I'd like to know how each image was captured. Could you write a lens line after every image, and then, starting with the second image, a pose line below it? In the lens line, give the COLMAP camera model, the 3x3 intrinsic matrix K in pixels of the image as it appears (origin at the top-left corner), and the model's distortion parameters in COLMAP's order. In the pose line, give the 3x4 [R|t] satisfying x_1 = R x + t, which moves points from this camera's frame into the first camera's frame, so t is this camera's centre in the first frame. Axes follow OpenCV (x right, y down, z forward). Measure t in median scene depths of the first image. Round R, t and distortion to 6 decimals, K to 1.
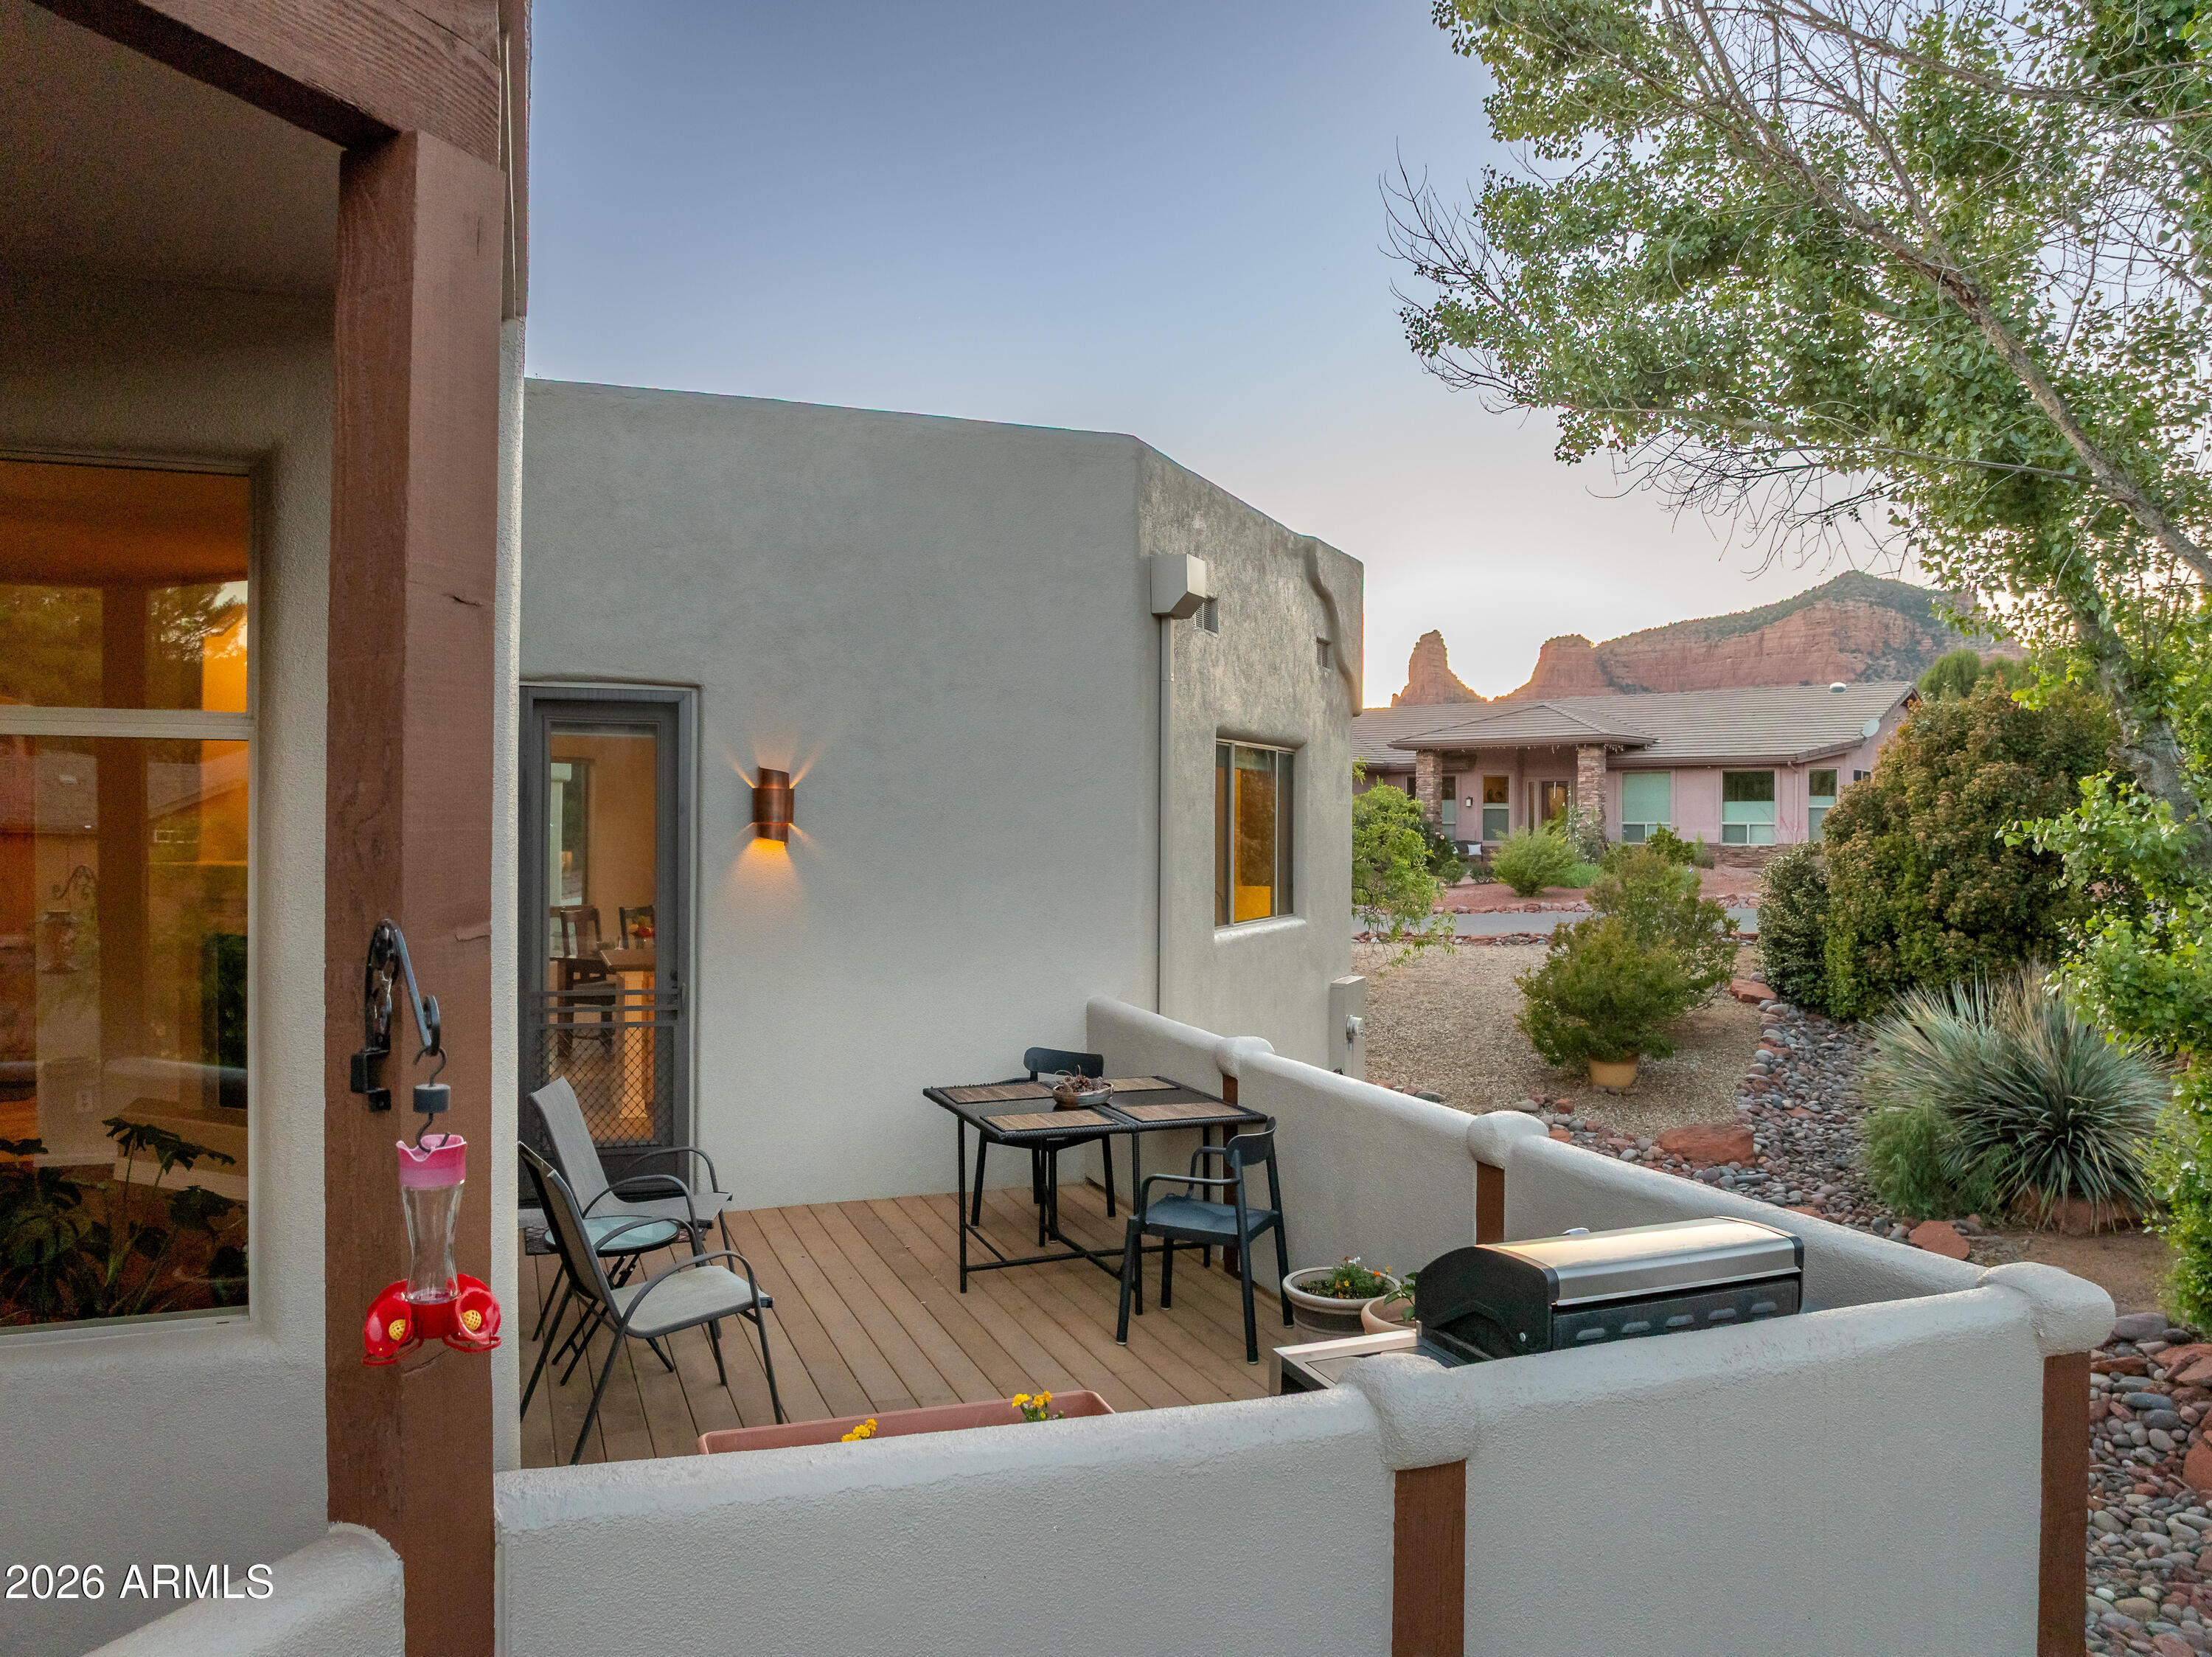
lens RADIAL K [[1551.0, 0, 1094.9], [0, 1551.0, 823.2], [0, 0, 1]] dist [-0.041825, -0.001518]
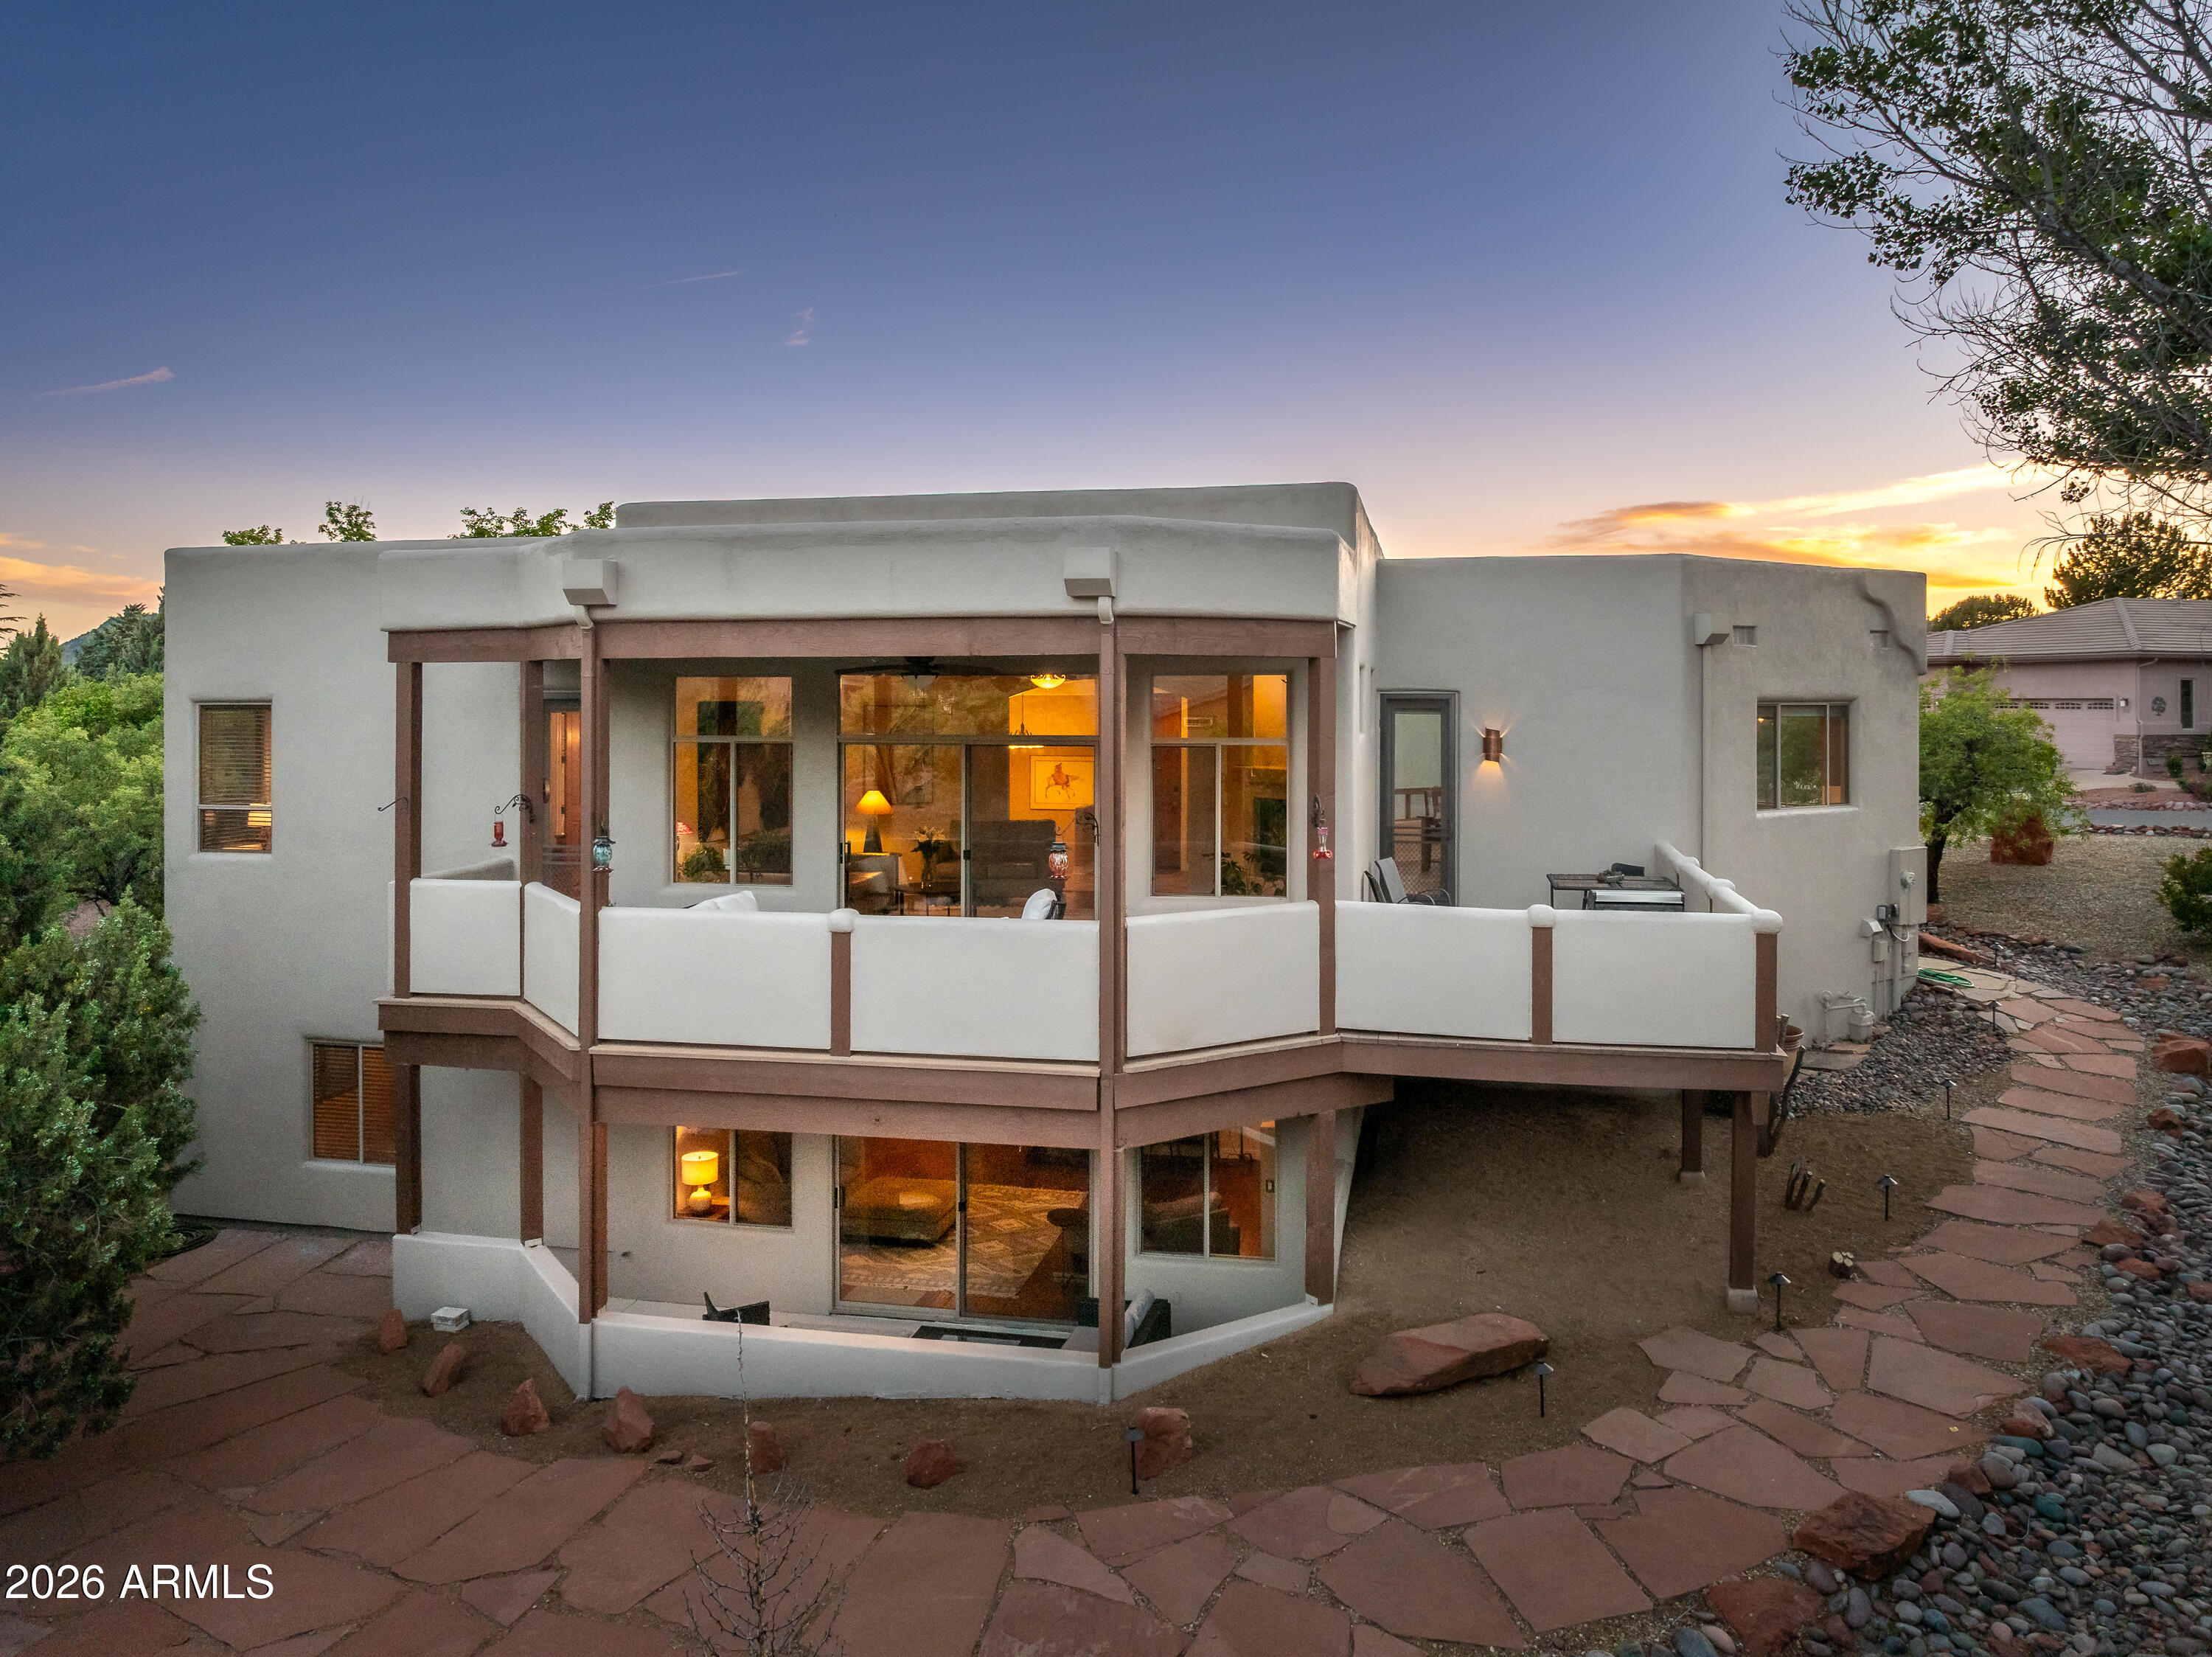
lens RADIAL K [[1732.4, 0, 1092.5], [0, 1732.4, 691.2], [0, 0, 1]] dist [-0.042303, 0.009801]
pose [[0.834874, -0.005982, -0.550409, 0.671681], [0.005900, 0.999981, -0.001918, -0.088019], [0.550410, -0.001646, 0.834893, -1.360785]]
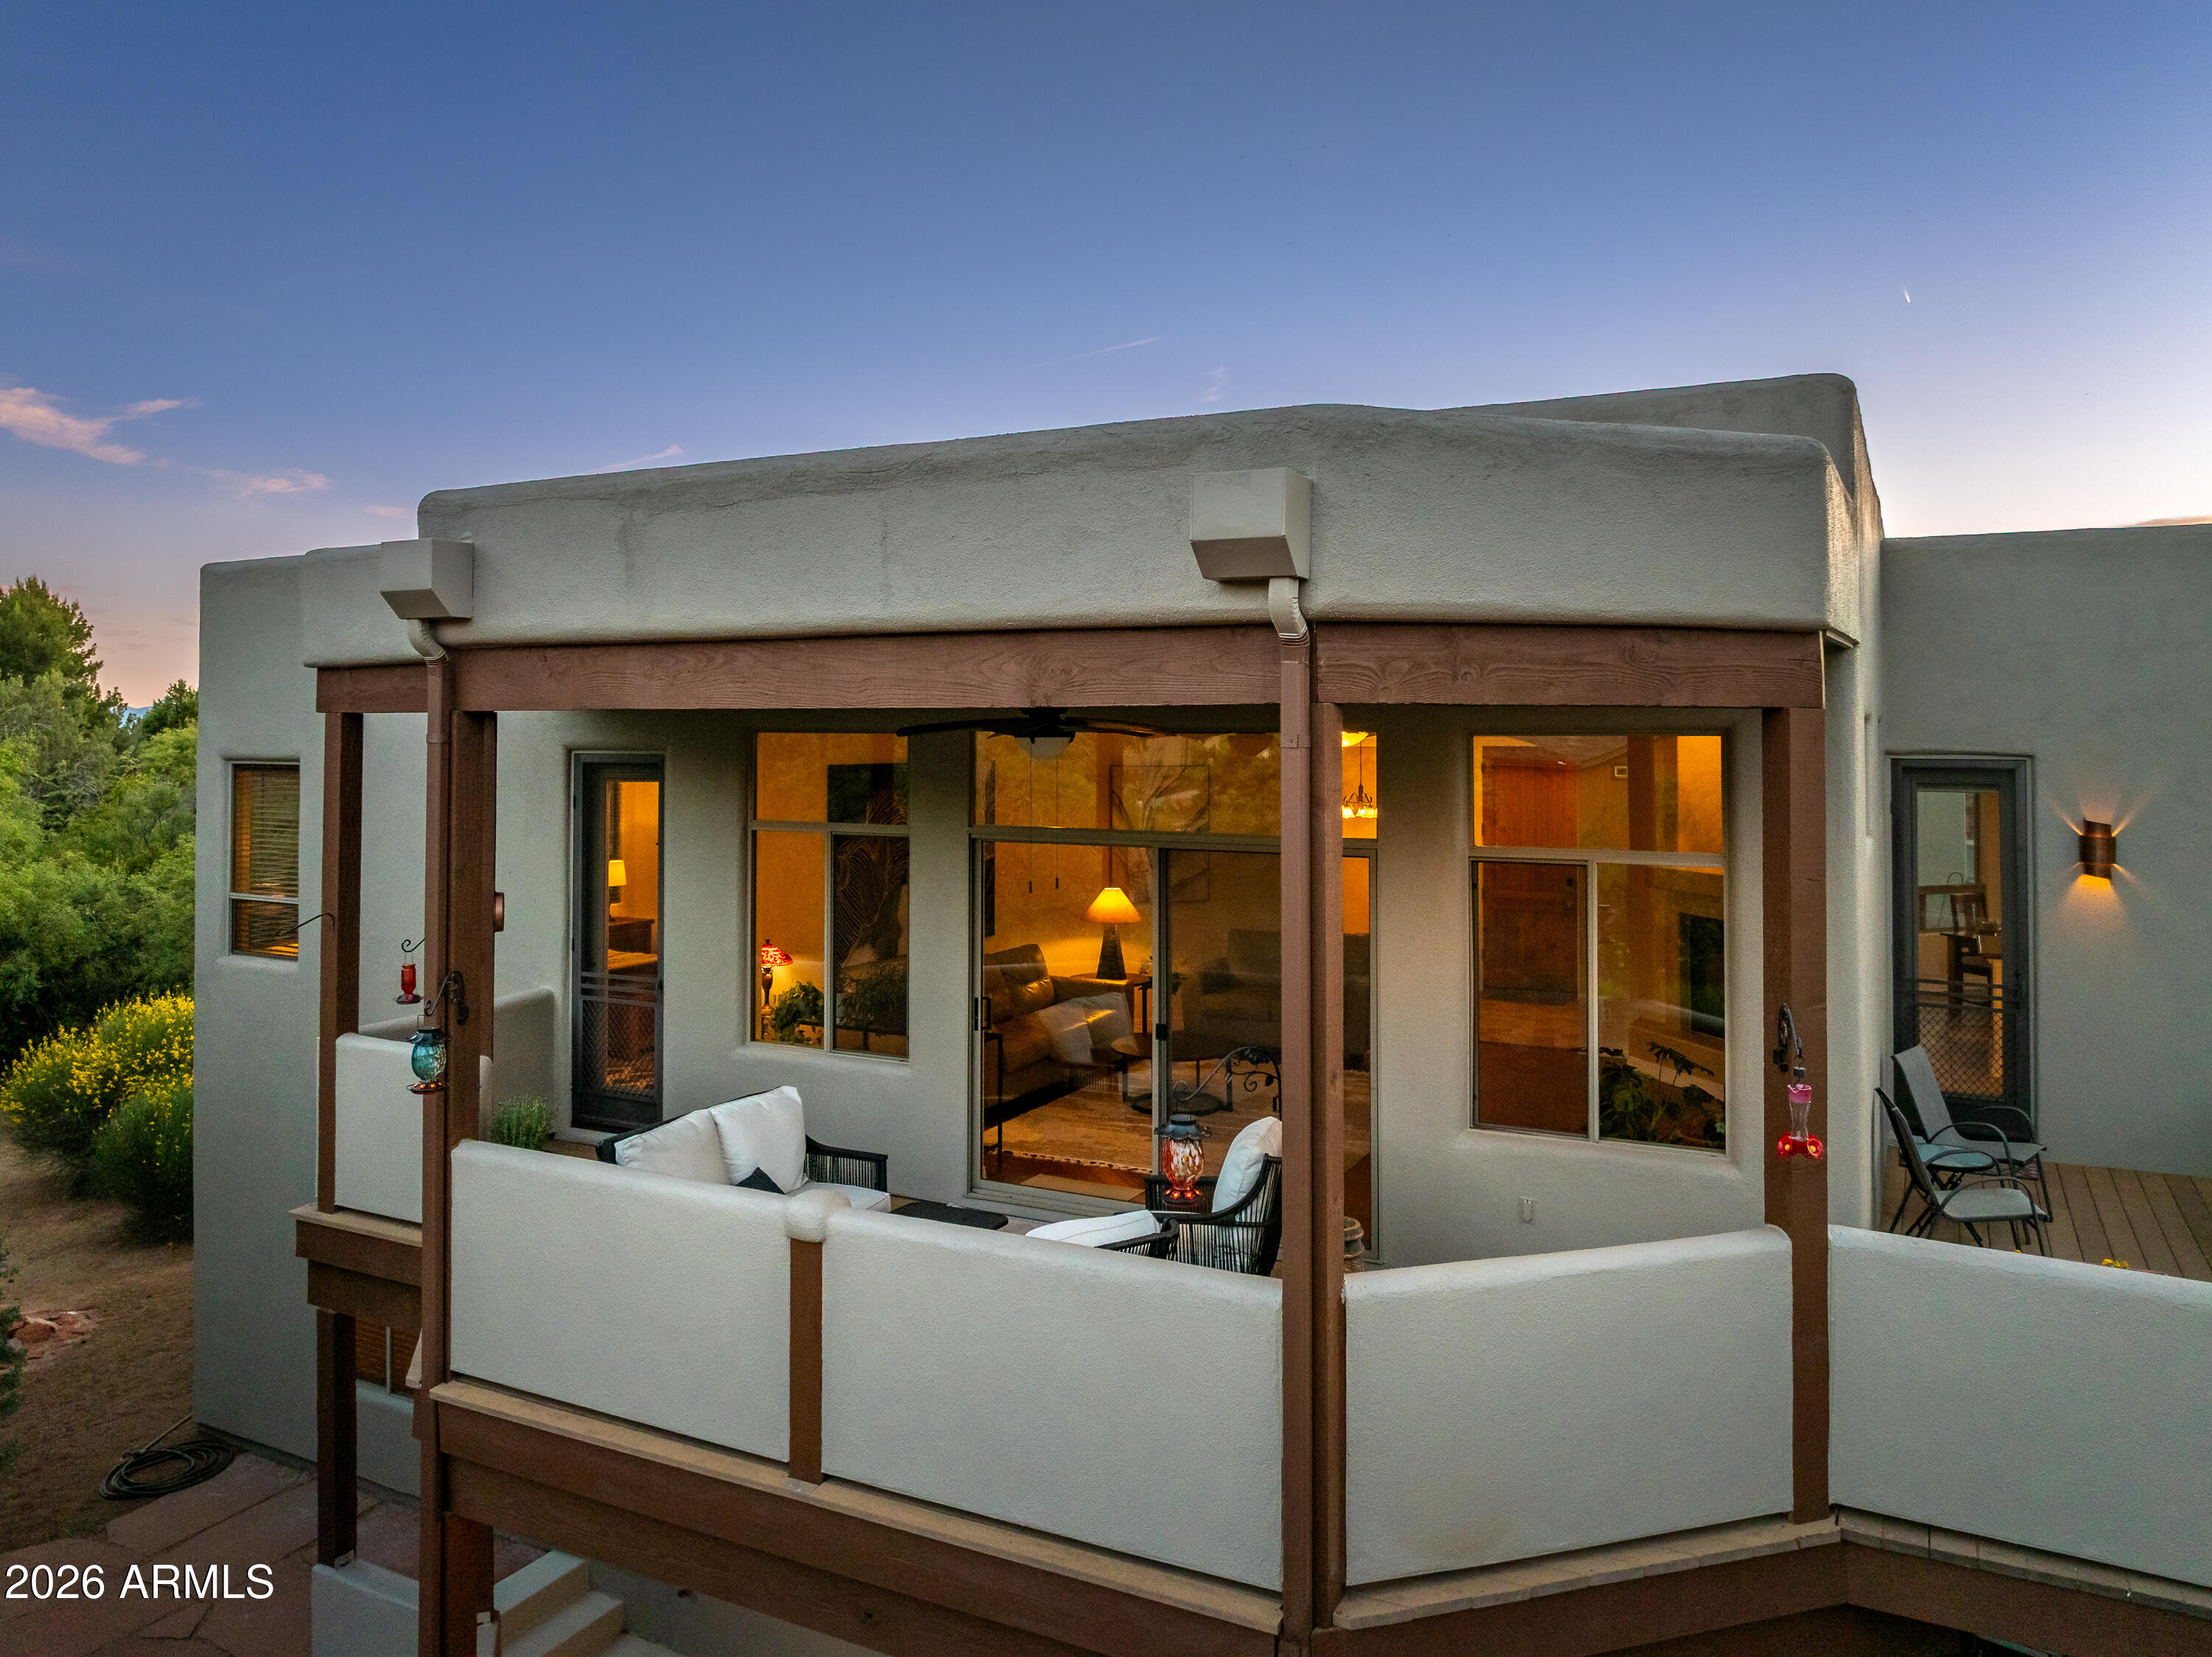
lens RADIAL K [[1613.2, 0, 1106.6], [0, 1613.2, 656.1], [0, 0, 1]] dist [-0.037972, 0.008084]
pose [[0.660714, -0.035971, -0.749775, 0.244771], [0.003712, 0.998996, -0.044656, -0.116836], [0.750628, 0.026722, 0.660184, -0.491681]]
